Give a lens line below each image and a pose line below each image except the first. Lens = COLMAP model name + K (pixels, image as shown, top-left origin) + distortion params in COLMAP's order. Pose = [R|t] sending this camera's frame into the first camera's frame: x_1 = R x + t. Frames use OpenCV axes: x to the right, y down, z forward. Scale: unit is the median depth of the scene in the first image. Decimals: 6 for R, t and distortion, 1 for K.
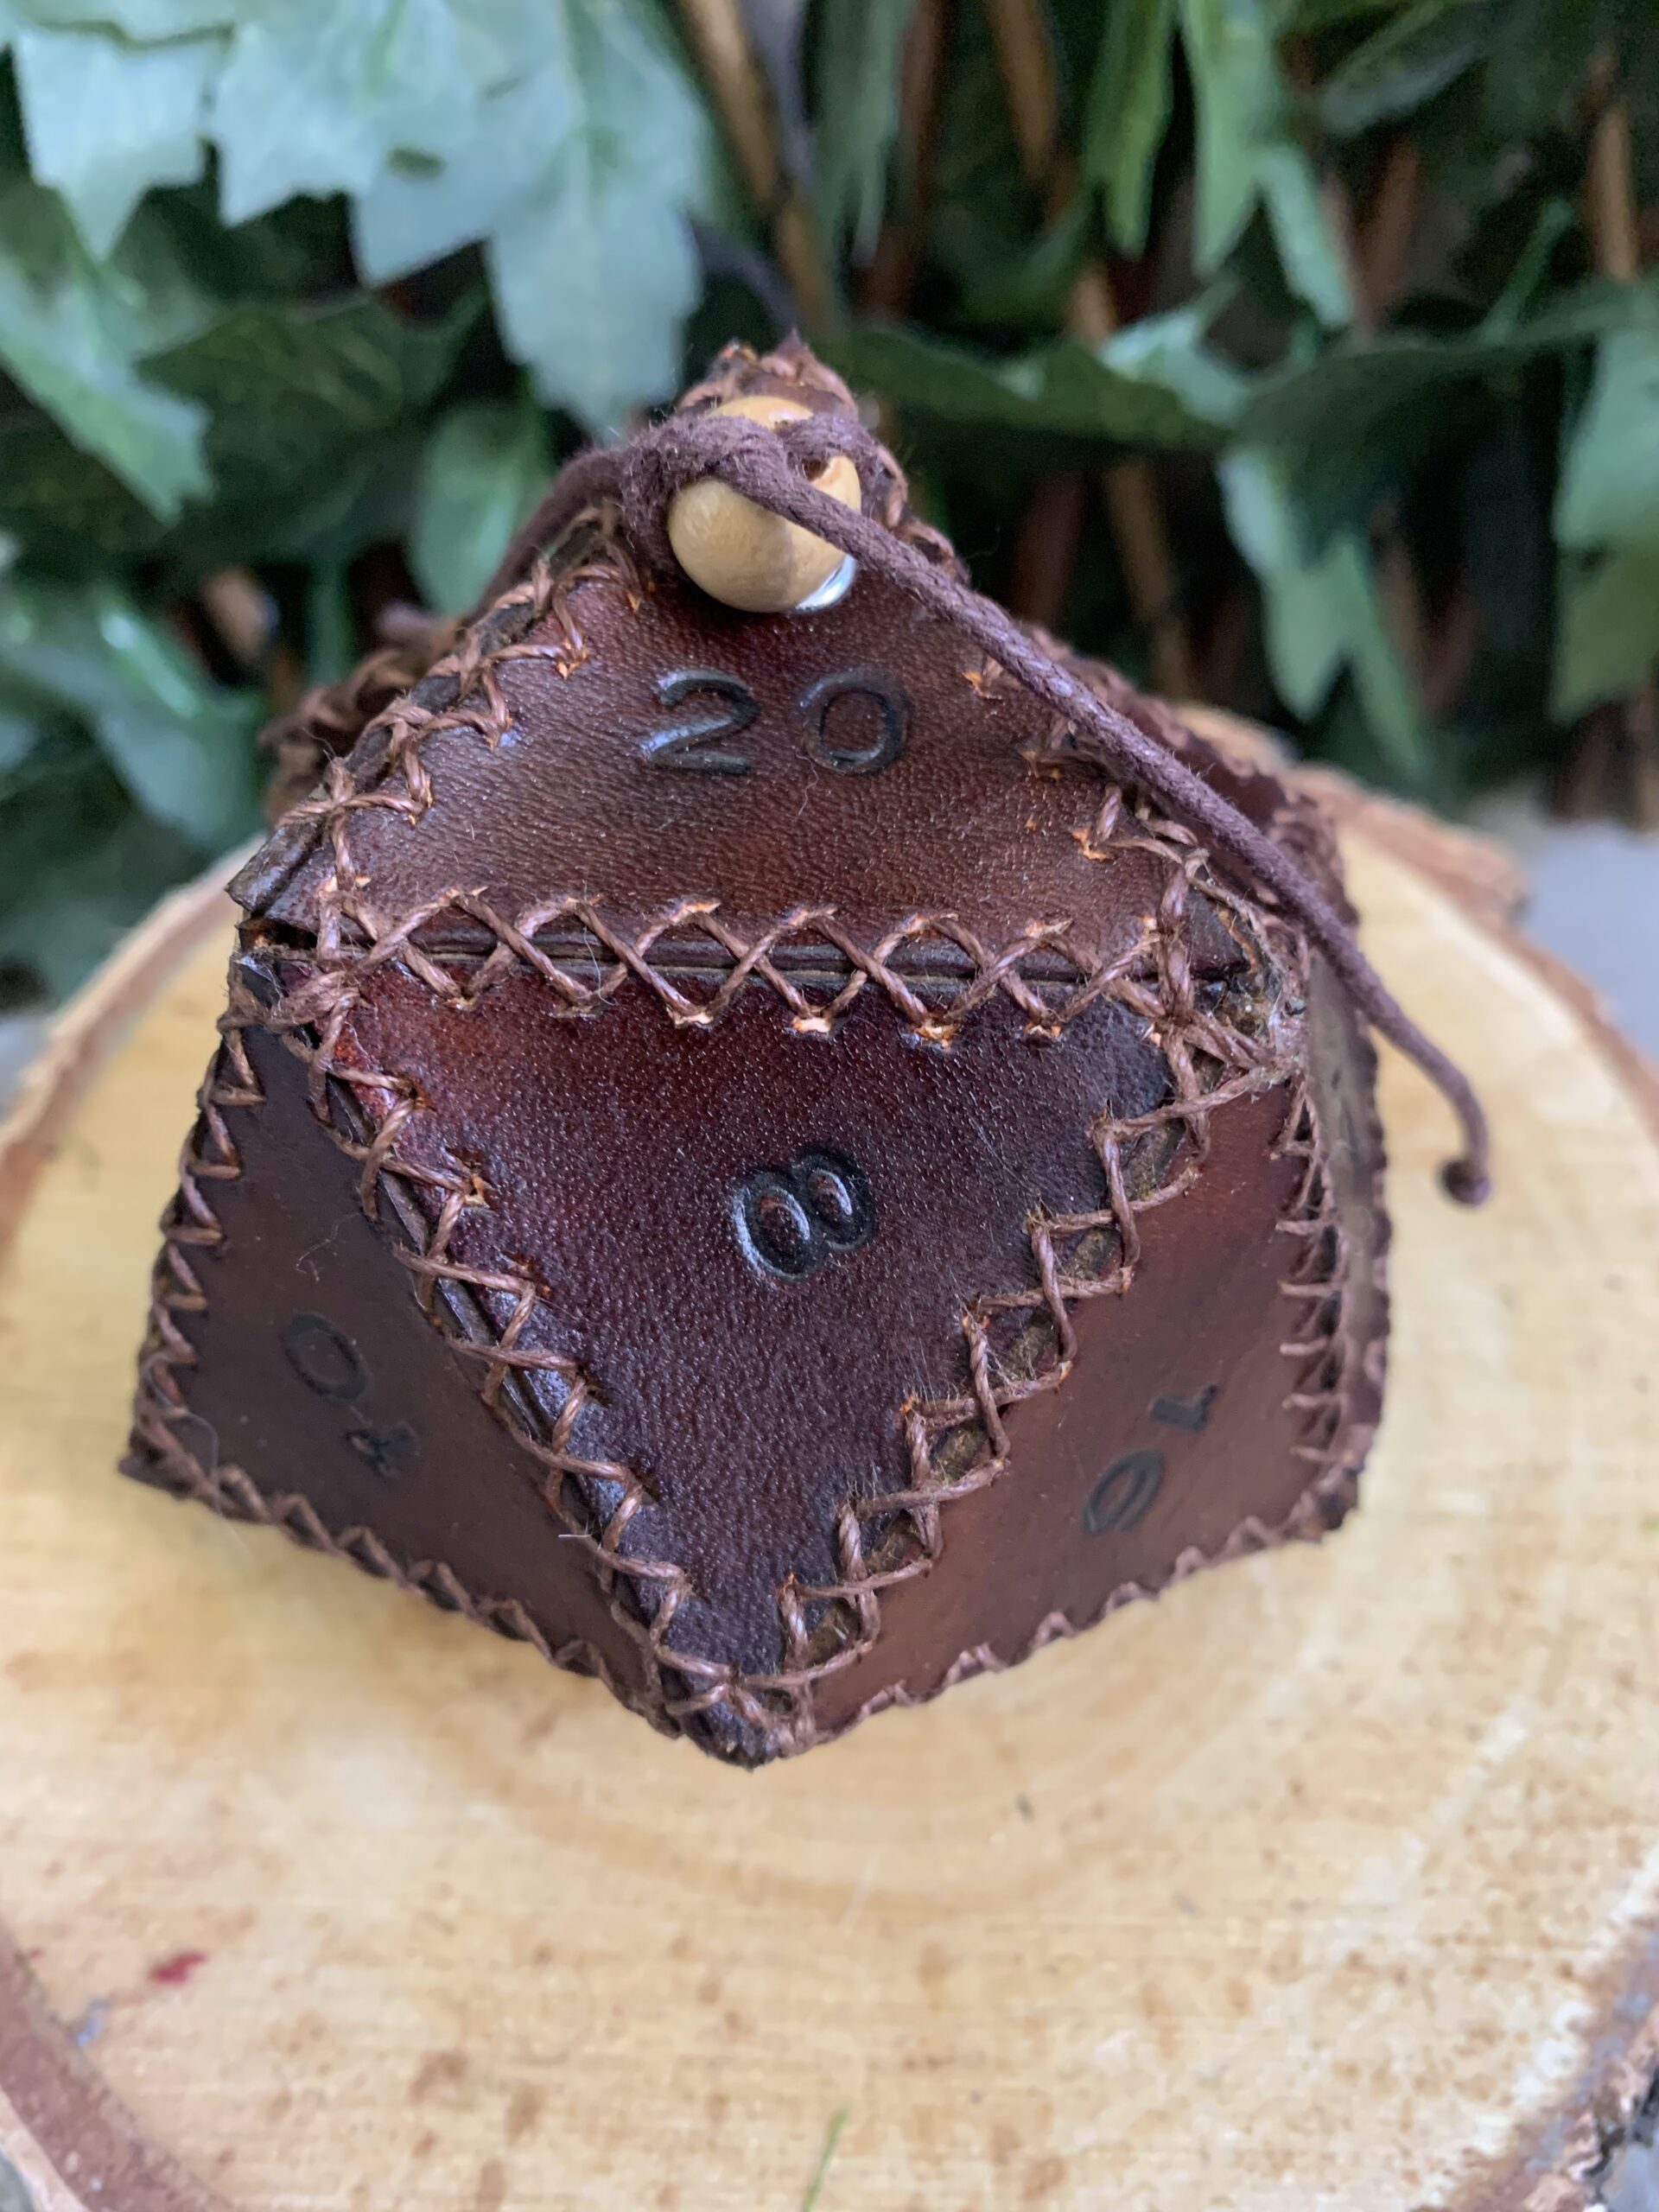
lens RADIAL K [[1771.6, 0, 848.0], [0, 1771.6, 1083.7], [0, 0, 1]] dist [-0.028326, 0.008189]
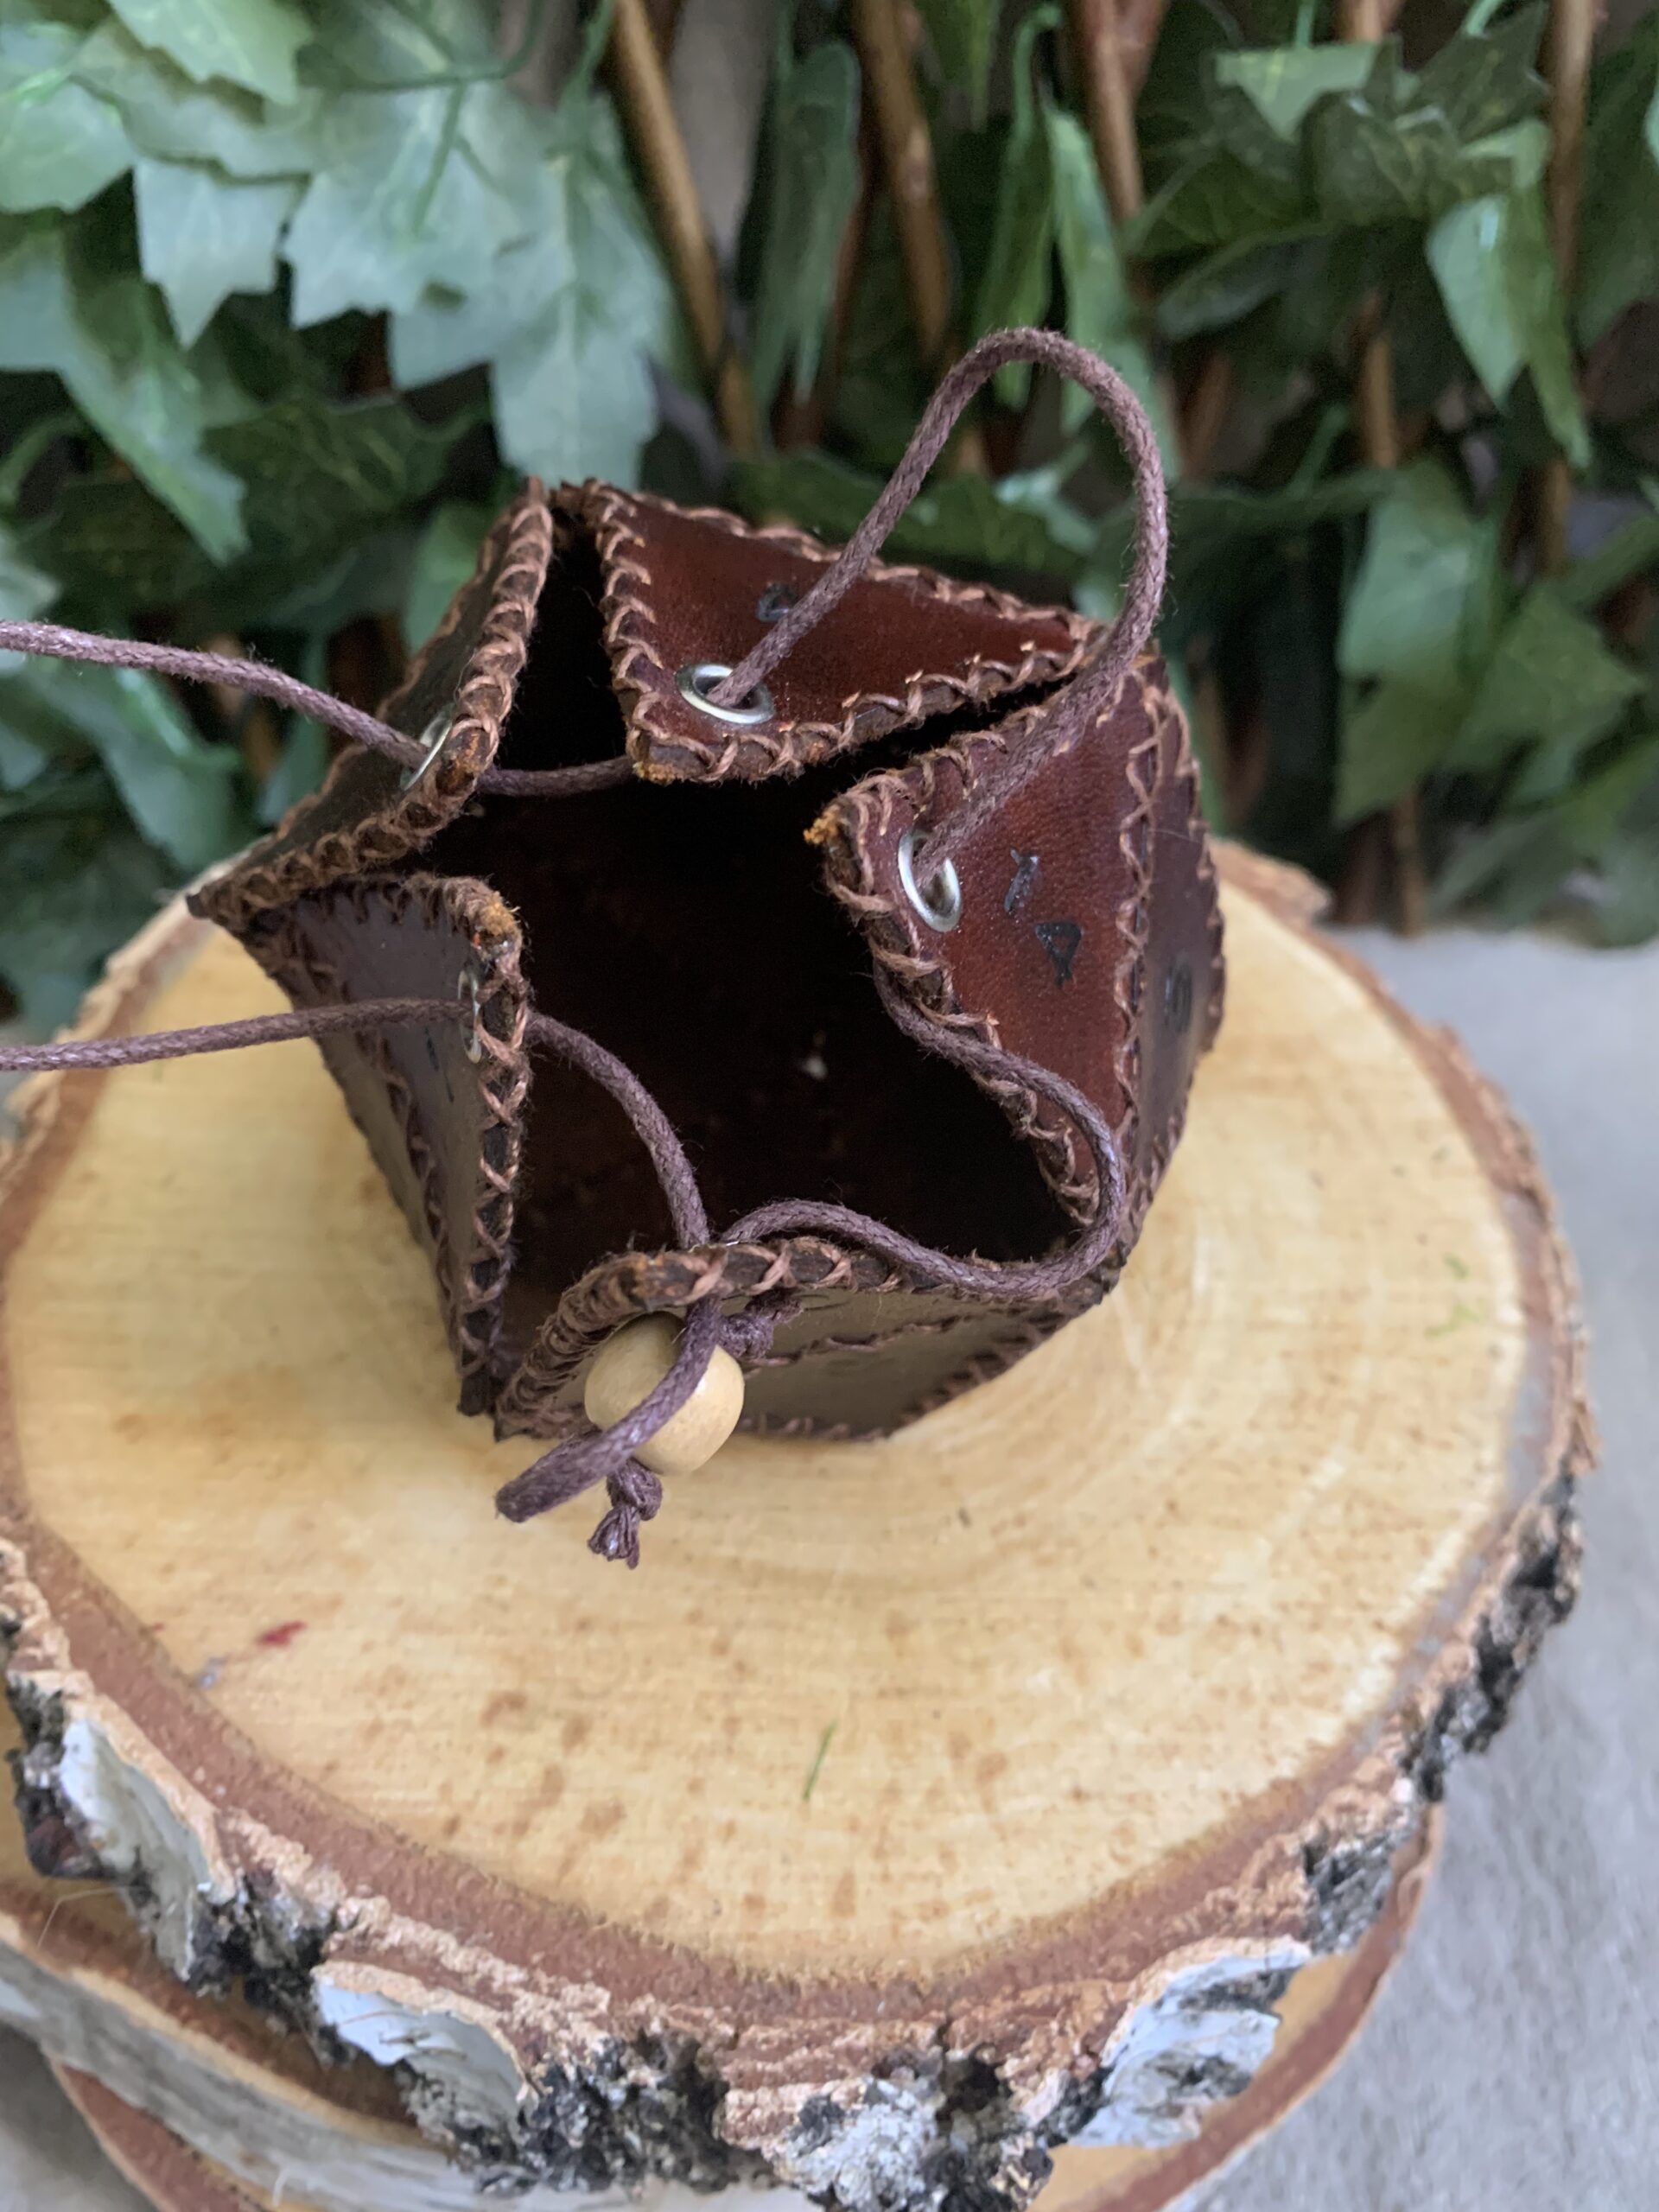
lens RADIAL K [[1748.2, 0, 833.7], [0, 1748.2, 1096.6], [0, 0, 1]] dist [-0.055709, 0.057966]
pose [[0.993704, 0.031165, 0.107614, -0.144818], [-0.019387, 0.993874, -0.108809, 0.260970], [-0.110346, 0.106038, 0.988220, -0.273196]]
